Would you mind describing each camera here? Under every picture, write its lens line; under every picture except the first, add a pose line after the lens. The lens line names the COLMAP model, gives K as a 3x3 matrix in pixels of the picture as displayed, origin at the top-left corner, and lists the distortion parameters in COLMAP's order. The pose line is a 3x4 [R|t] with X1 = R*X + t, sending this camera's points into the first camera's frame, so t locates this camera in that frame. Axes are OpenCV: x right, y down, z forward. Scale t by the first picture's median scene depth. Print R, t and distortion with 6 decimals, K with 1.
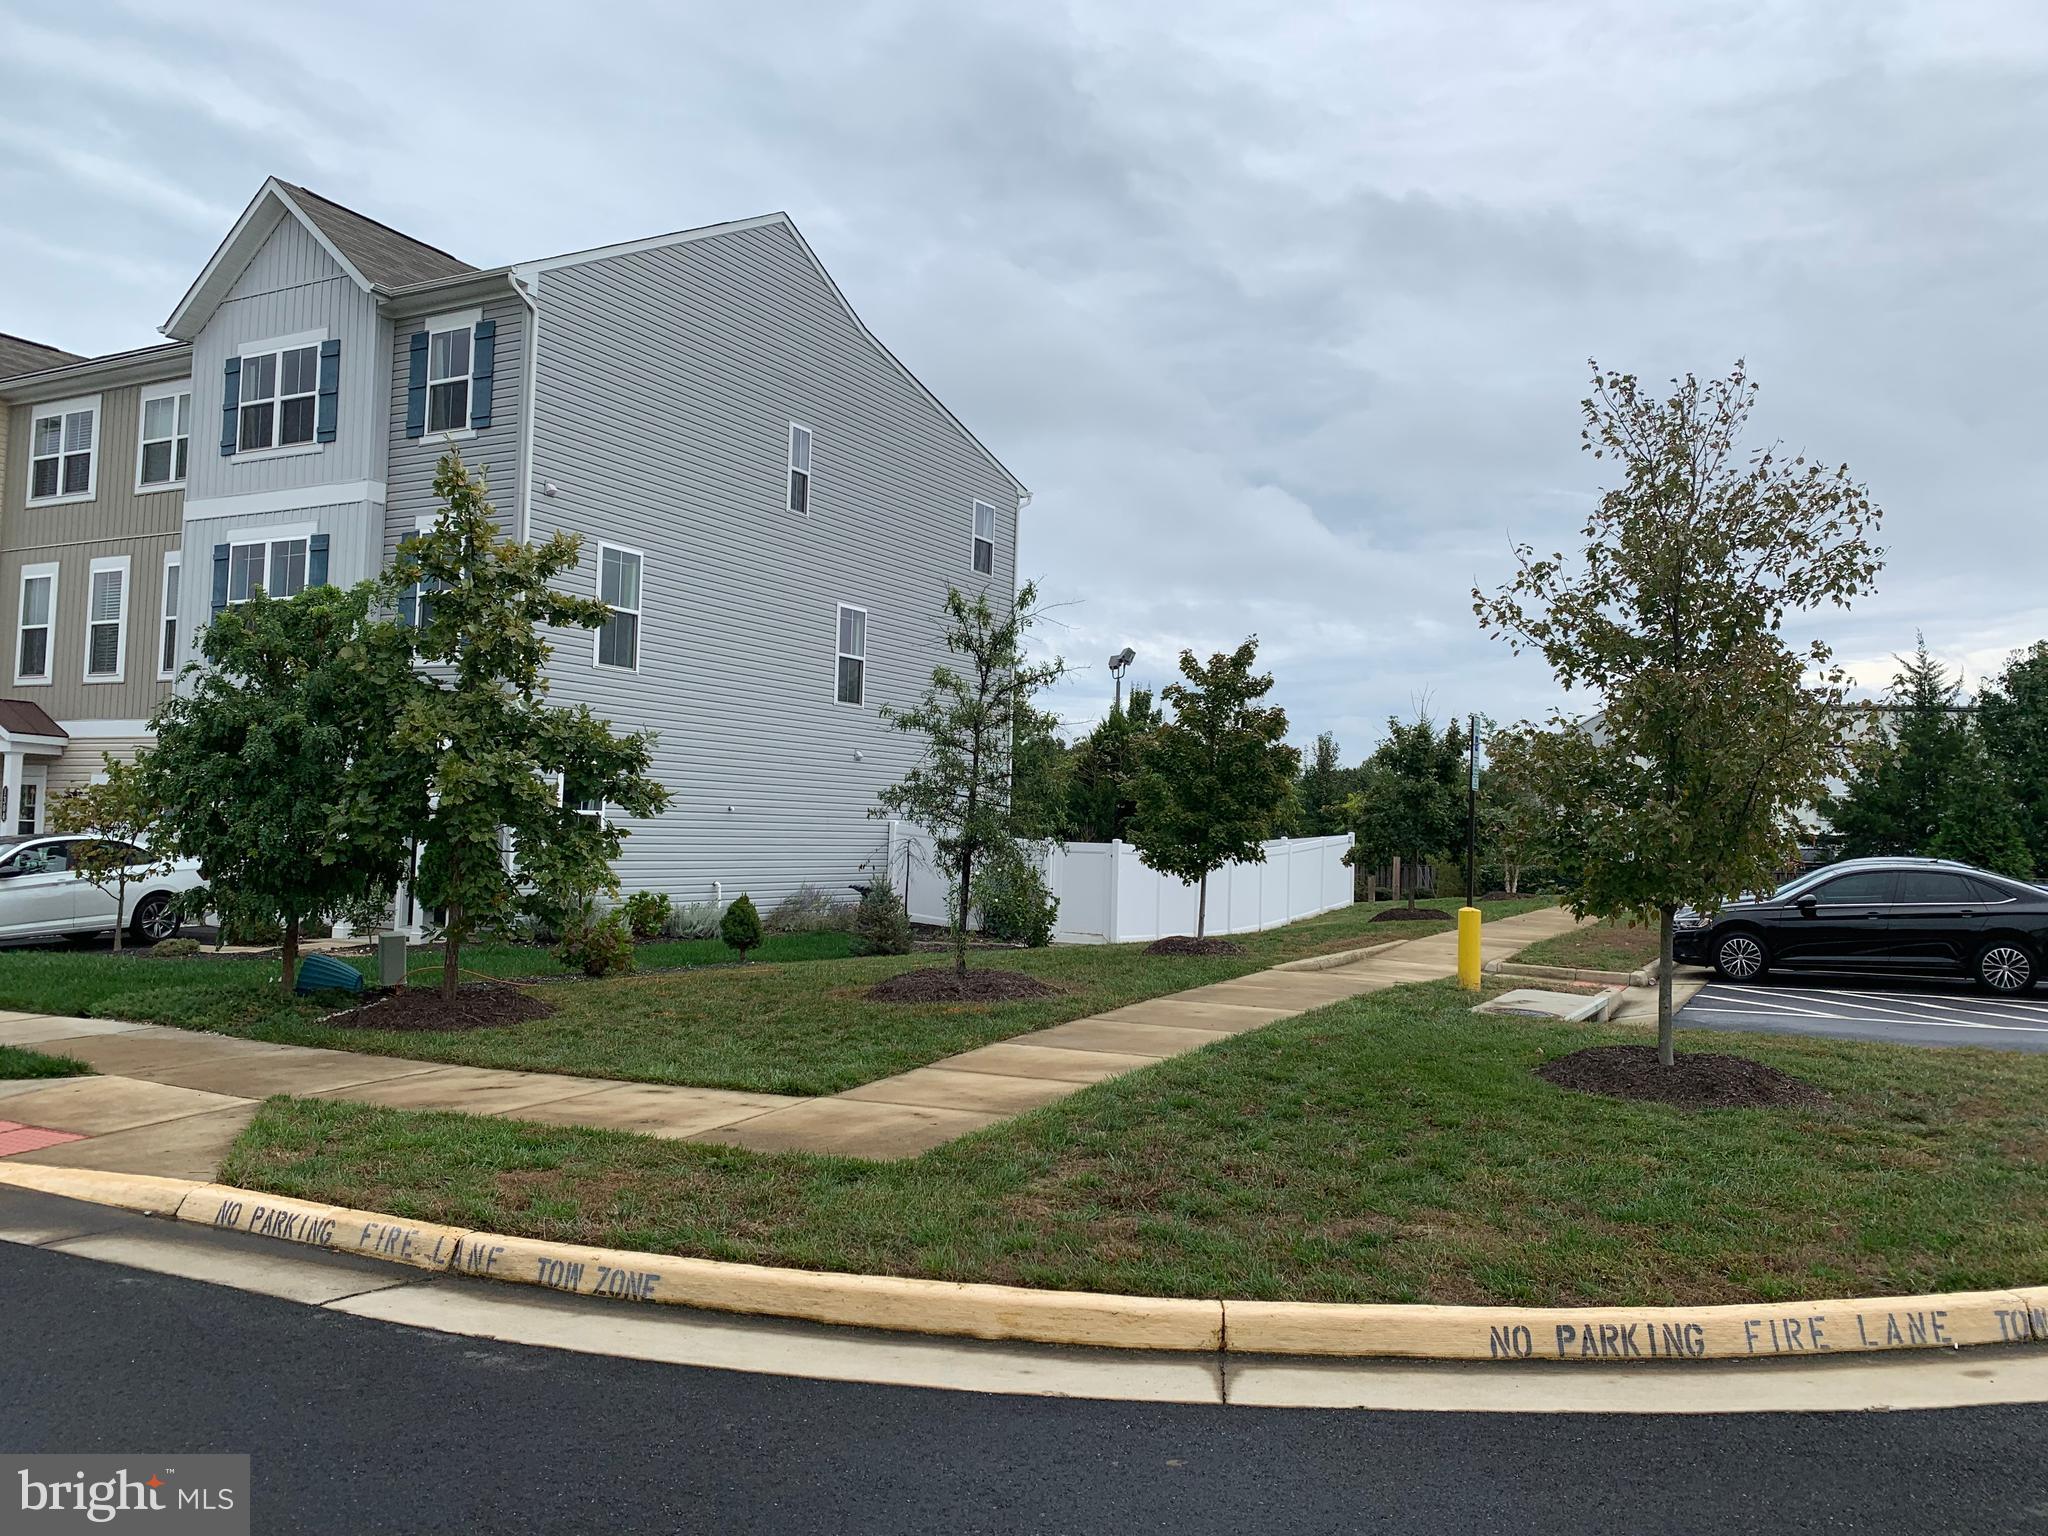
lens RADIAL K [[1547.7, 0, 1012.3], [0, 1547.7, 768.0], [0, 0, 1]] dist [0.042954, -0.066038]
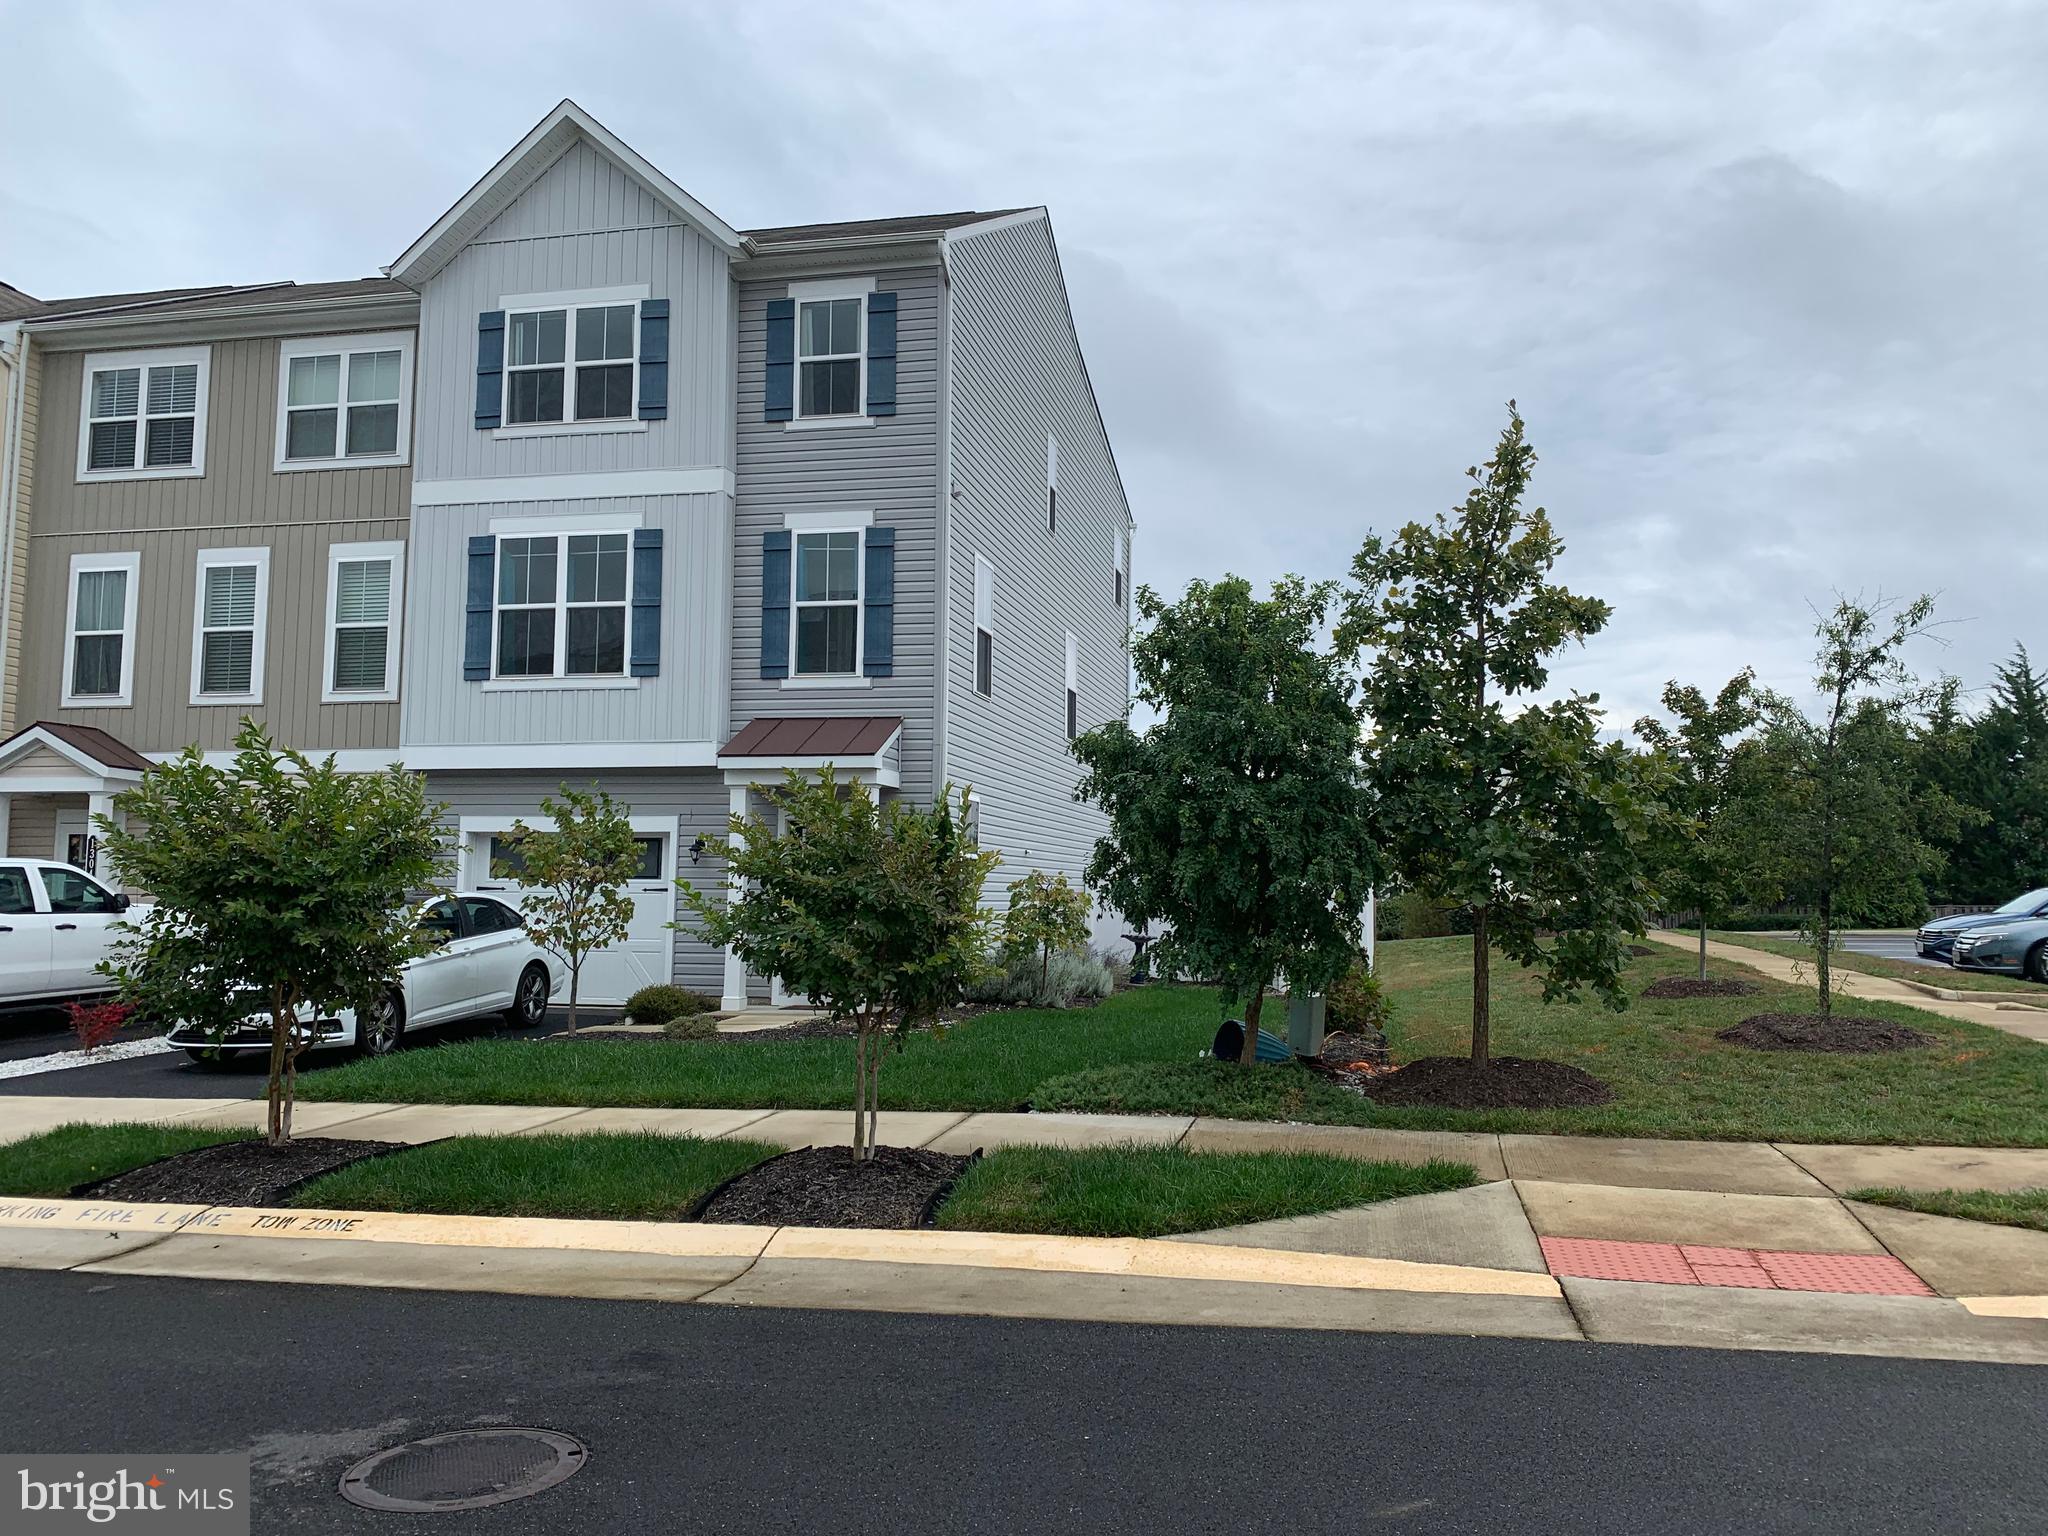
lens RADIAL K [[1547.7, 0, 1039.9], [0, 1547.7, 766.6], [0, 0, 1]] dist [0.042954, -0.066038]
pose [[0.963456, 0.006375, 0.267792, -0.459372], [0.003134, 0.999380, -0.035069, 0.007509], [-0.267850, 0.034627, 0.962838, 0.143436]]
